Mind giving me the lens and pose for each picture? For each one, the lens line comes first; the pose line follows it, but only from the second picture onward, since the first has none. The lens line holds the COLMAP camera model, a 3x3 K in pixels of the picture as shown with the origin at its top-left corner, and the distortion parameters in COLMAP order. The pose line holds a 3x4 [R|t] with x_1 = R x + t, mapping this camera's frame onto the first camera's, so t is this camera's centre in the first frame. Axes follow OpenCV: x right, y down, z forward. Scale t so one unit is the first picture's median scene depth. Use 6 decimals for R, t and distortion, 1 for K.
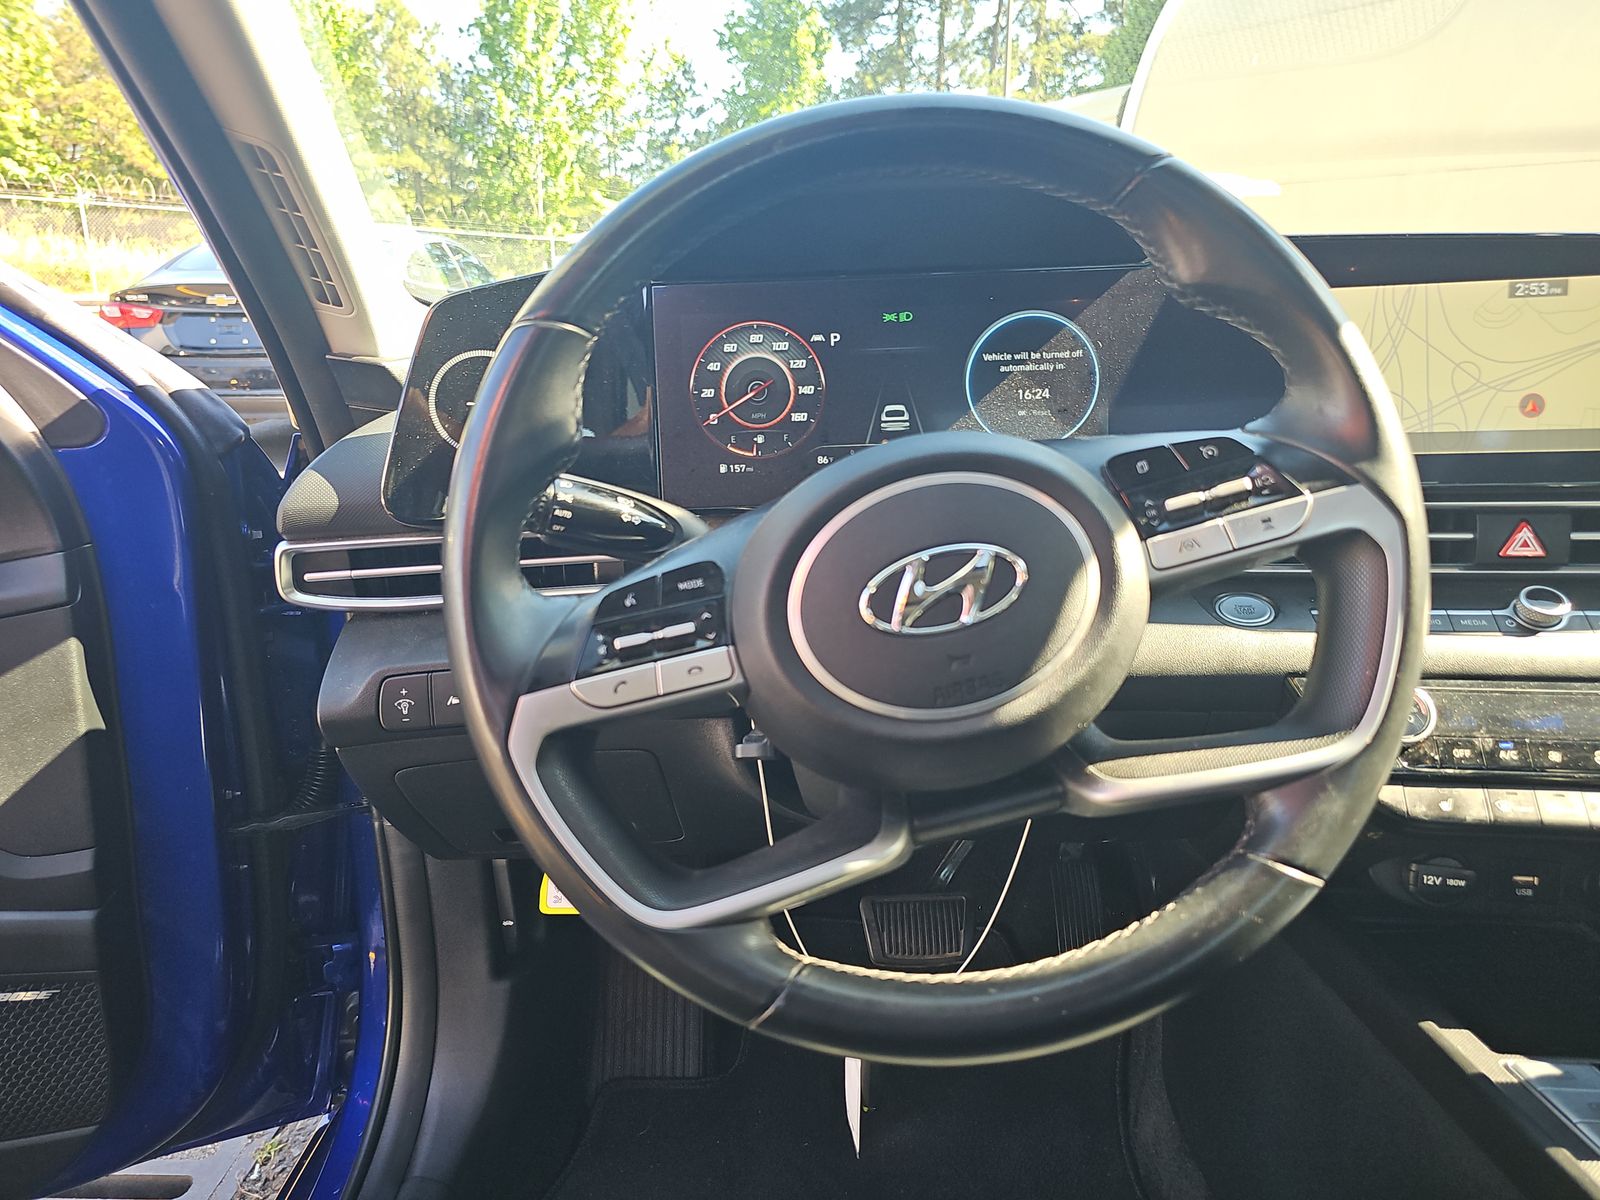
lens RADIAL K [[1048.8, 0, 800.0], [0, 1048.8, 600.0], [0, 0, 1]] dist [0.038193, -0.033857]
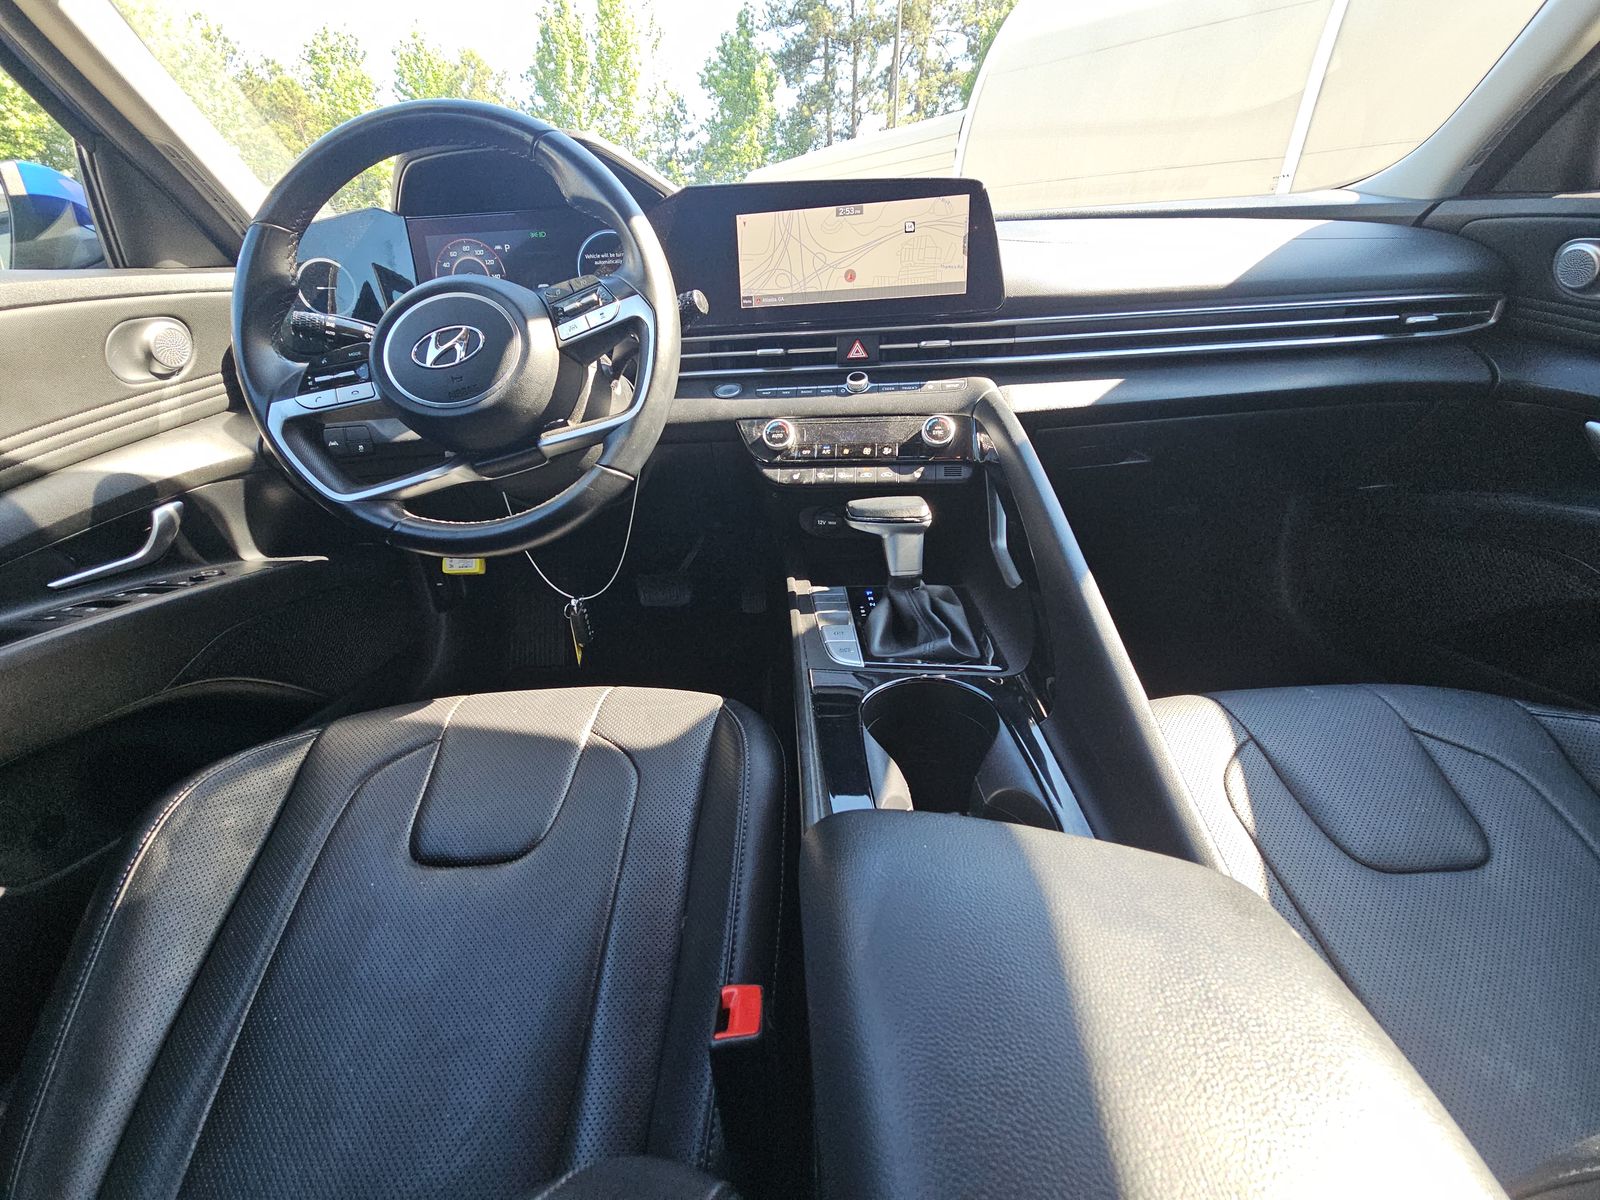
lens RADIAL K [[648.8, 0, 800.0], [0, 648.8, 600.0], [0, 0, 1]] dist [0.009262, 0.000055]
pose [[0.999568, -0.027937, 0.009165, 0.523865], [0.025759, 0.982385, 0.185086, 0.171964], [-0.014175, -0.184770, 0.982680, -0.288055]]
